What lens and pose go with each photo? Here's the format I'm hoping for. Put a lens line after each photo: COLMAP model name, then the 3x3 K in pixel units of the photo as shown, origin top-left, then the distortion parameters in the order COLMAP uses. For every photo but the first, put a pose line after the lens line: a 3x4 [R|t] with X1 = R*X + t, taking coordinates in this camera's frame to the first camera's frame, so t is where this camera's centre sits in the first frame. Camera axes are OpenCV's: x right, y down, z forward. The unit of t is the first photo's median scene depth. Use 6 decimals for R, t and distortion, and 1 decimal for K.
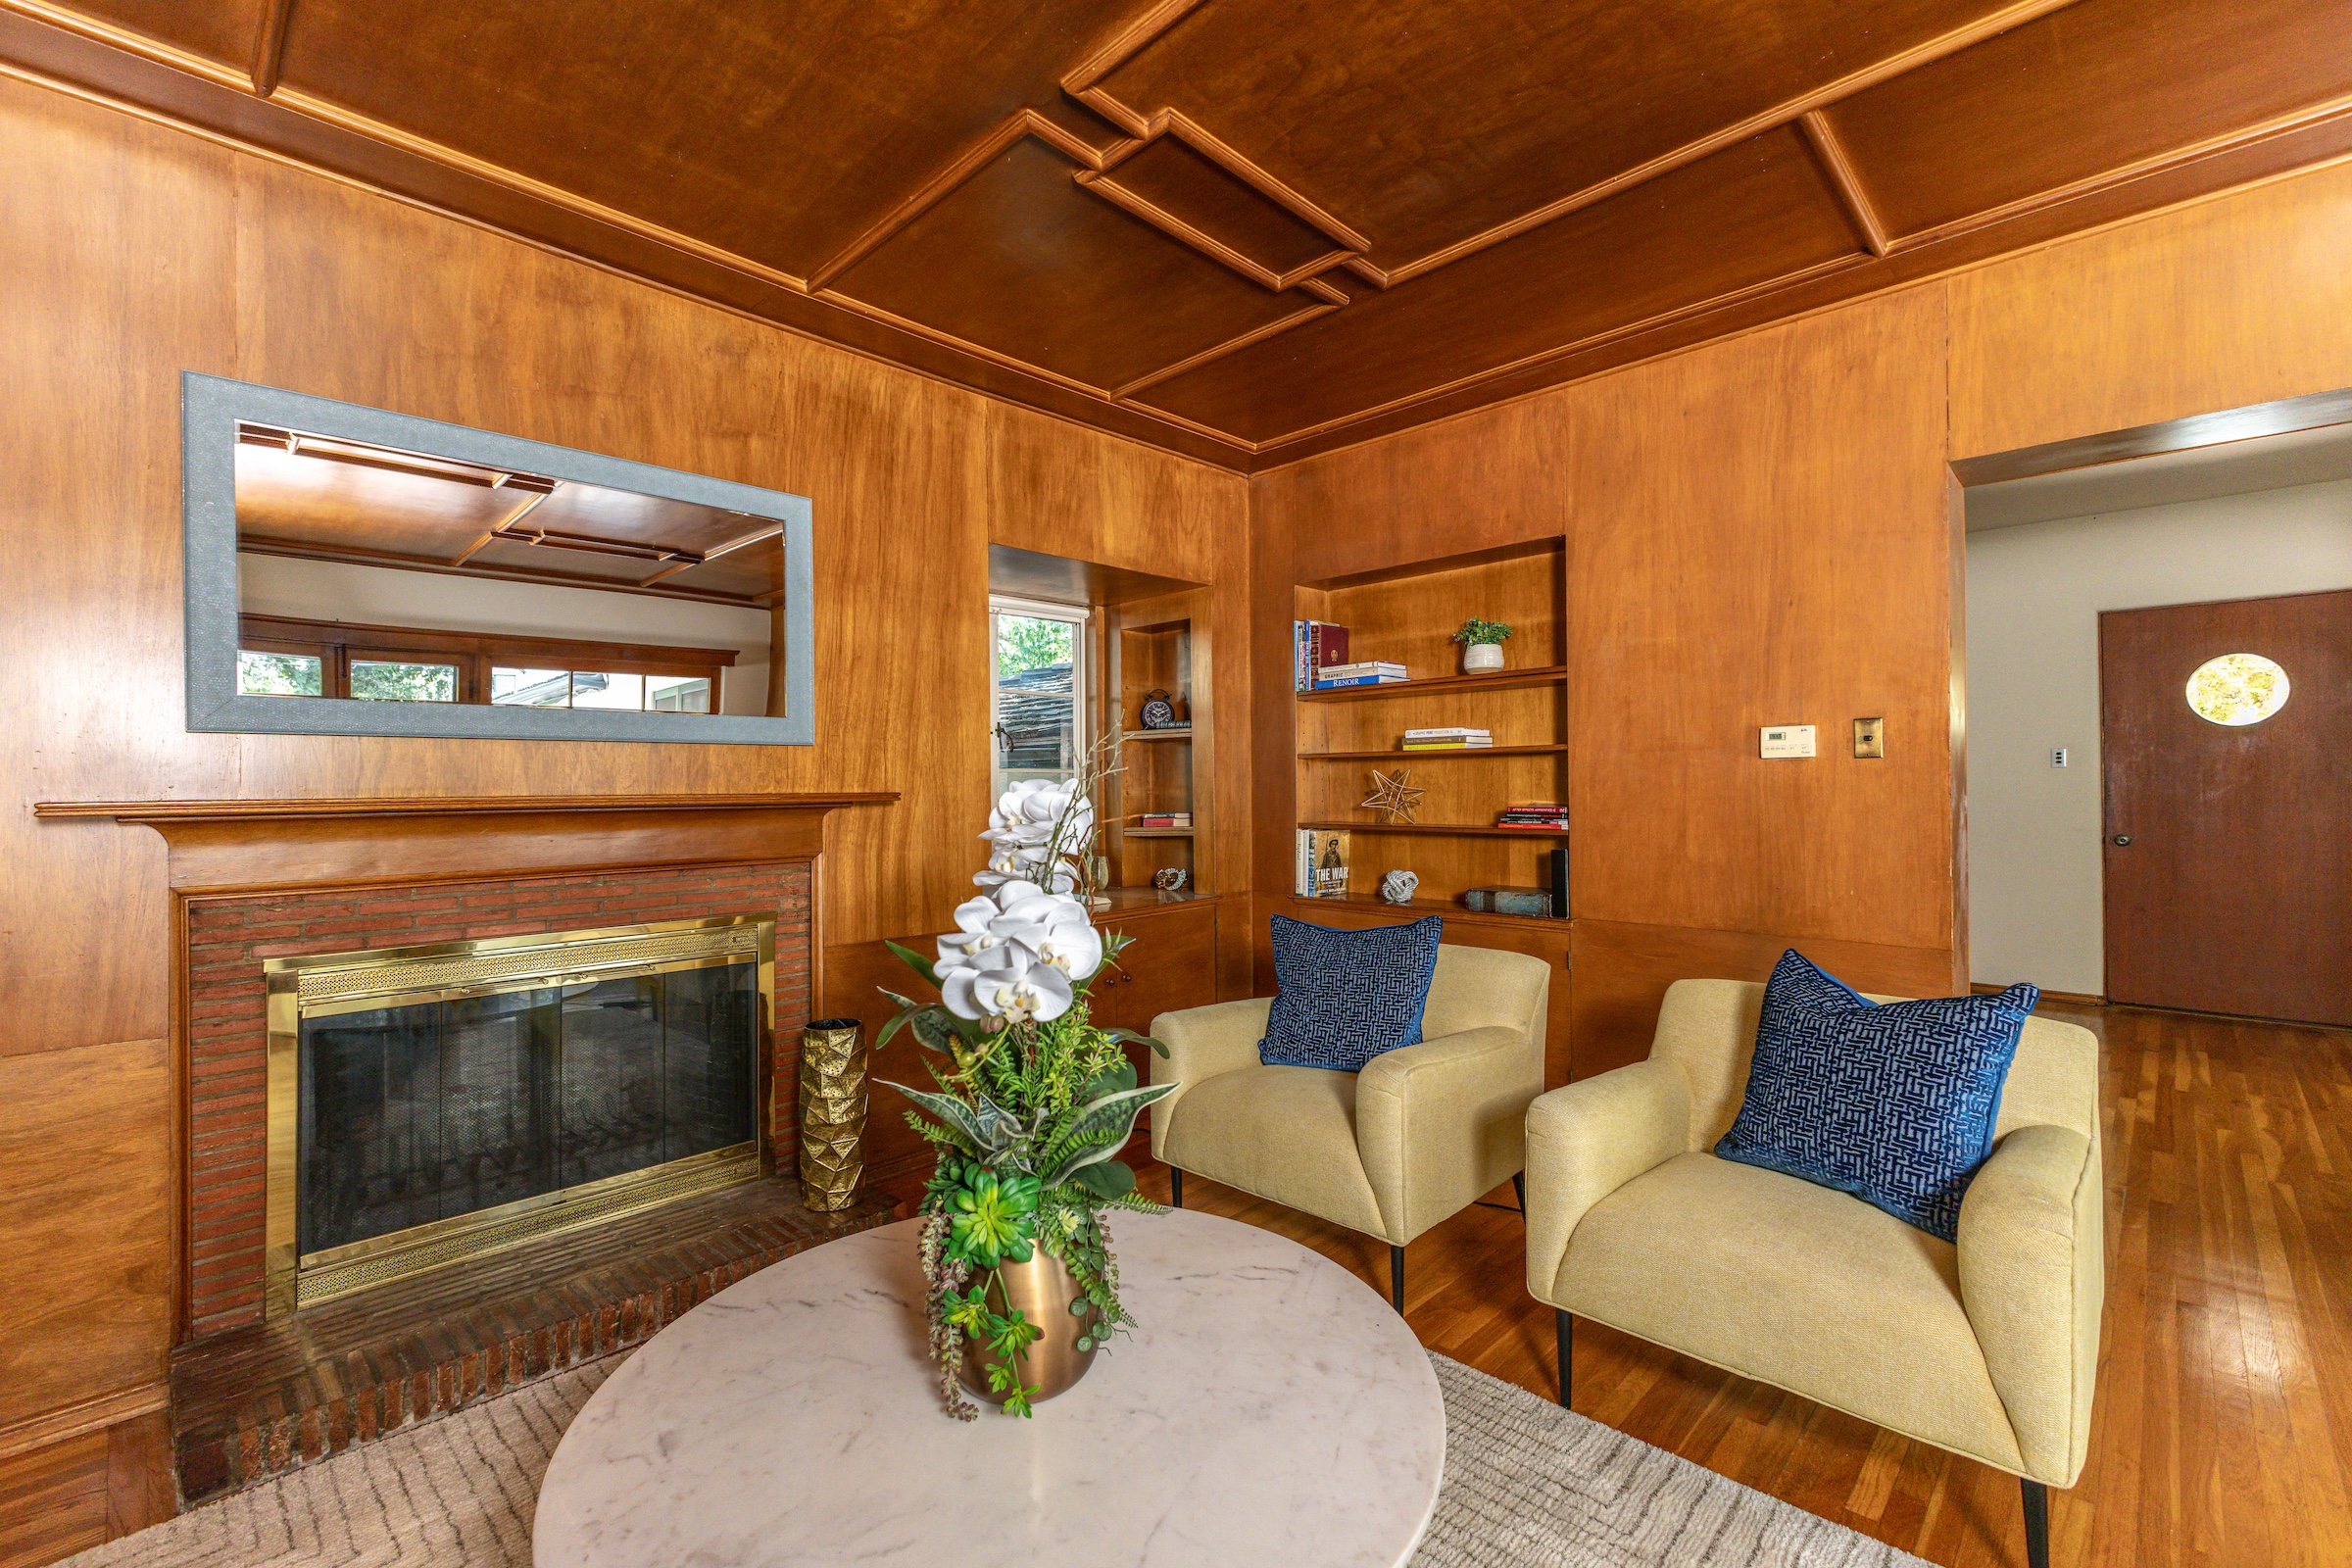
lens RADIAL K [[986.2, 0, 1145.9], [0, 986.2, 783.7], [0, 0, 1]] dist [0.001580, 0.000127]
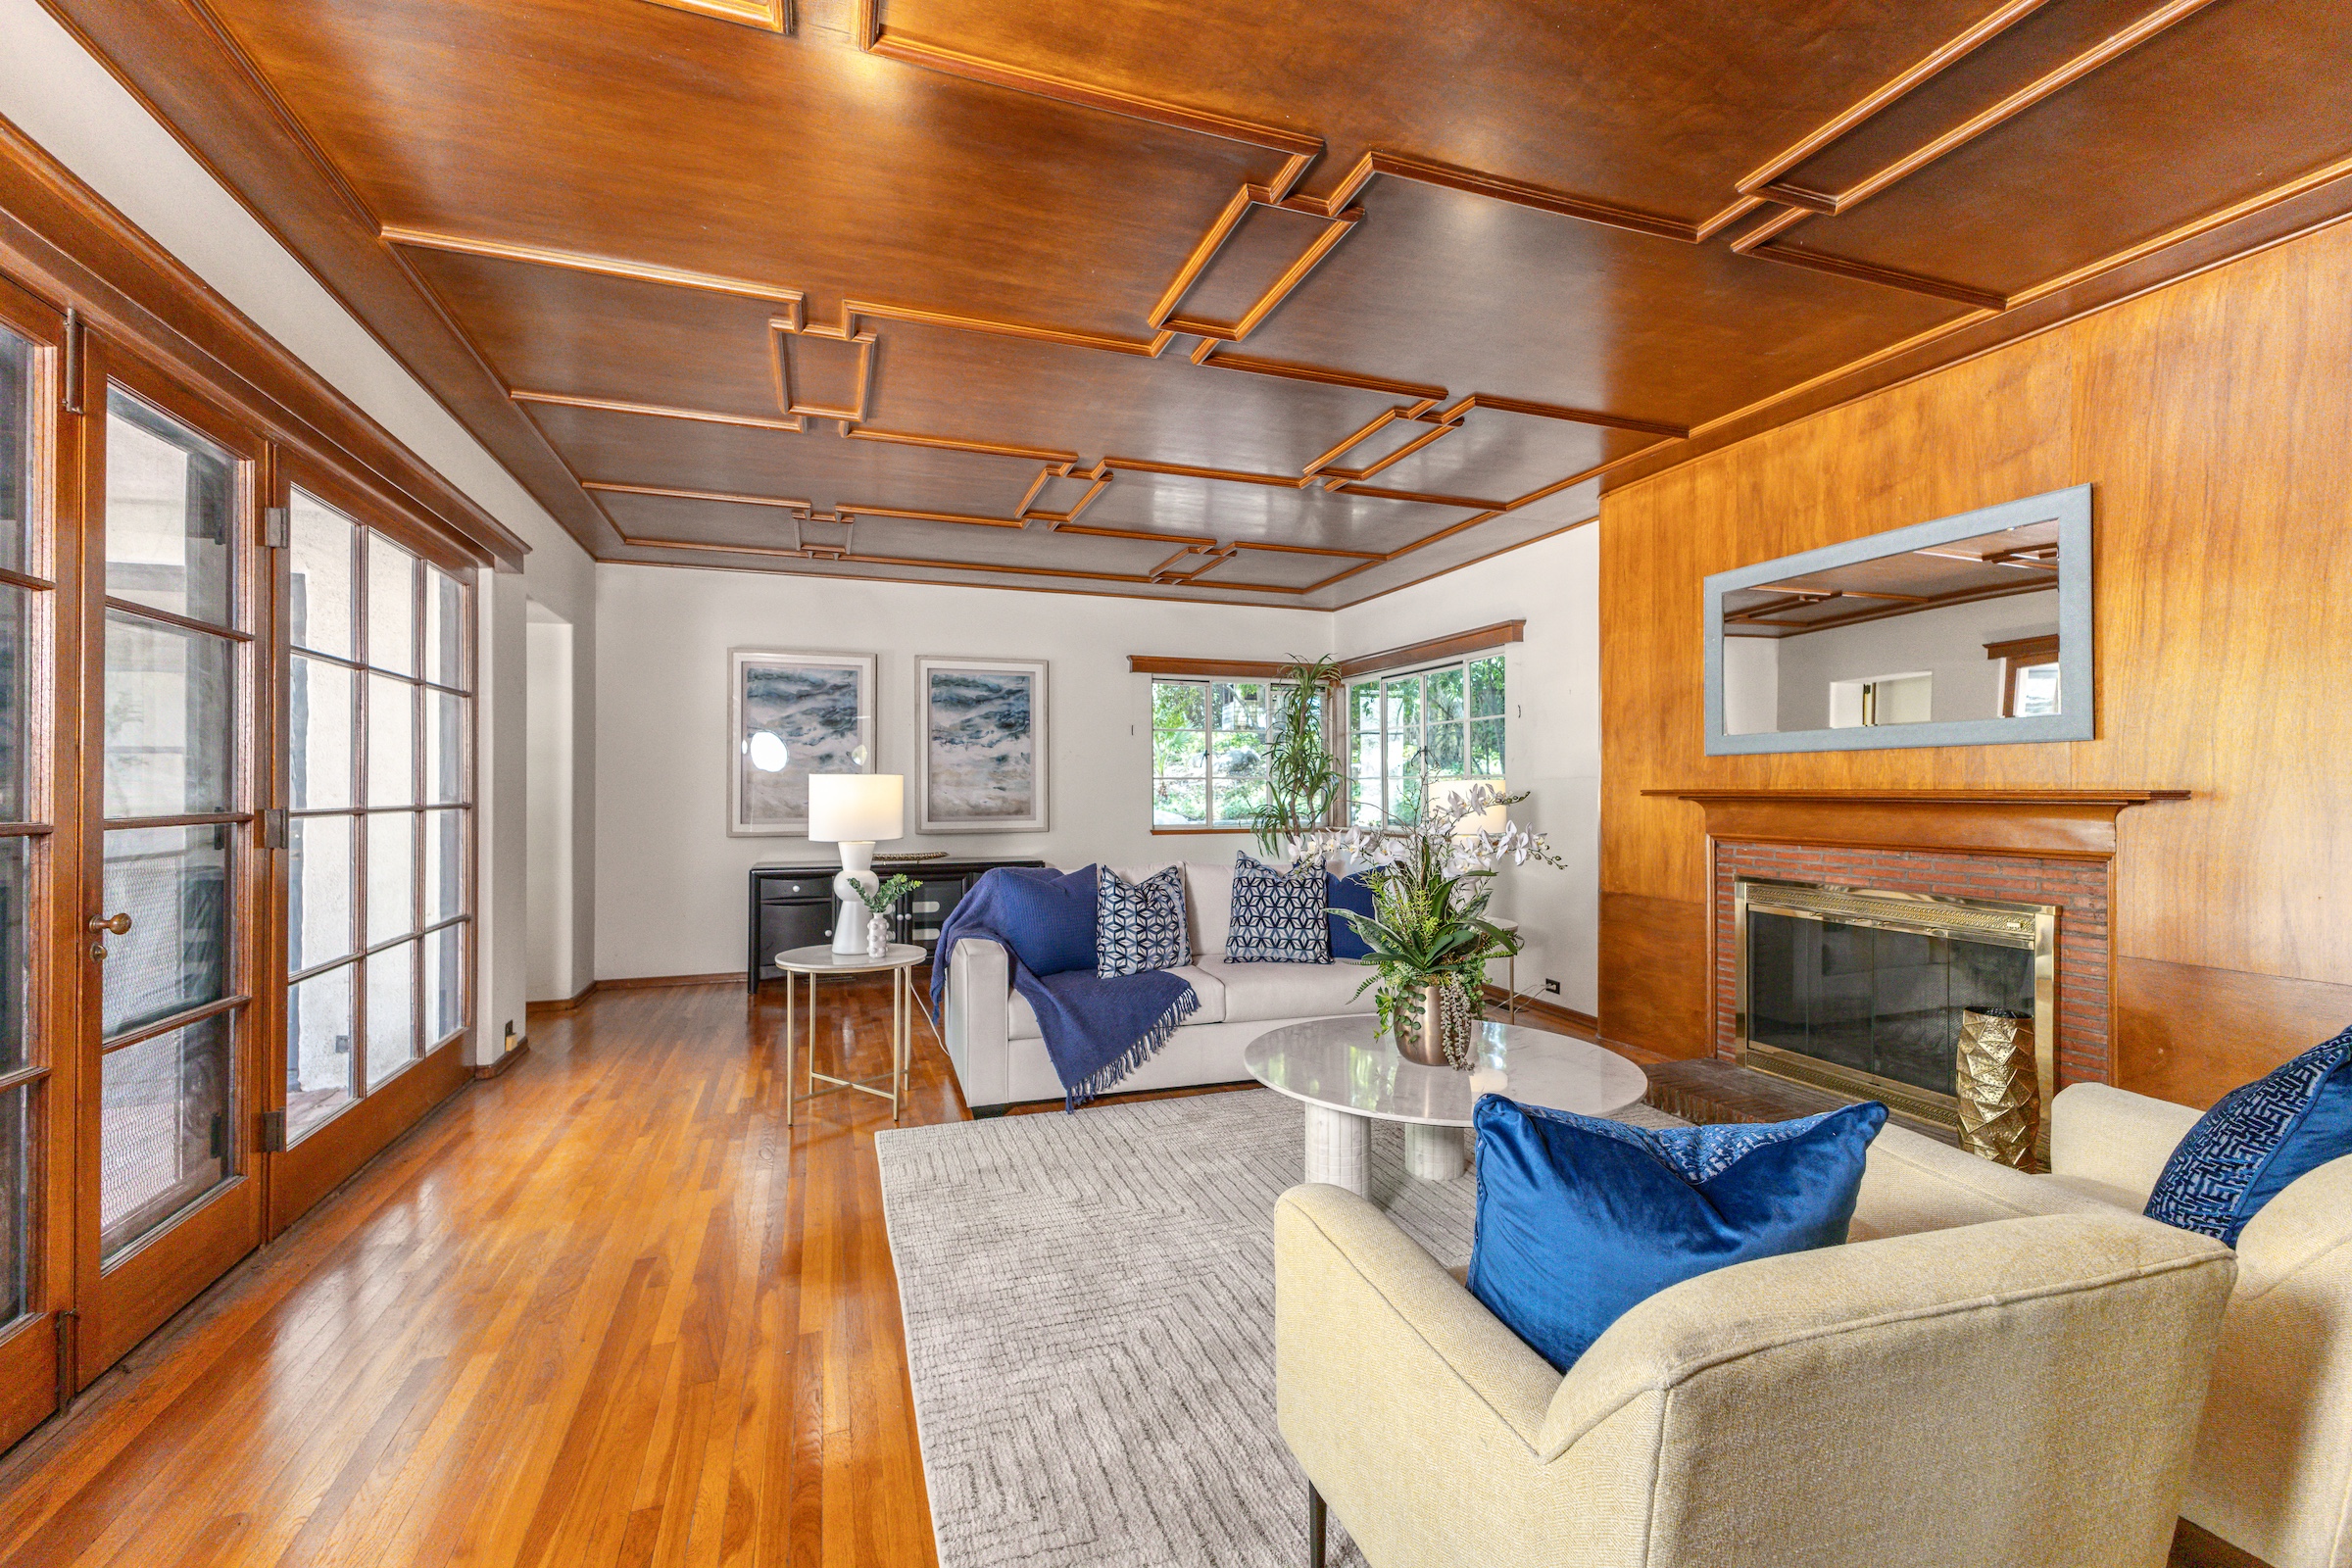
lens RADIAL K [[986.2, 0, 1145.9], [0, 986.2, 783.7], [0, 0, 1]] dist [0.001580, 0.000127]
pose [[-0.440618, -0.000042, -0.897694, 0.961480], [0.007664, 0.999963, -0.003809, 0.000666], [0.897662, -0.008558, -0.440602, 0.618774]]
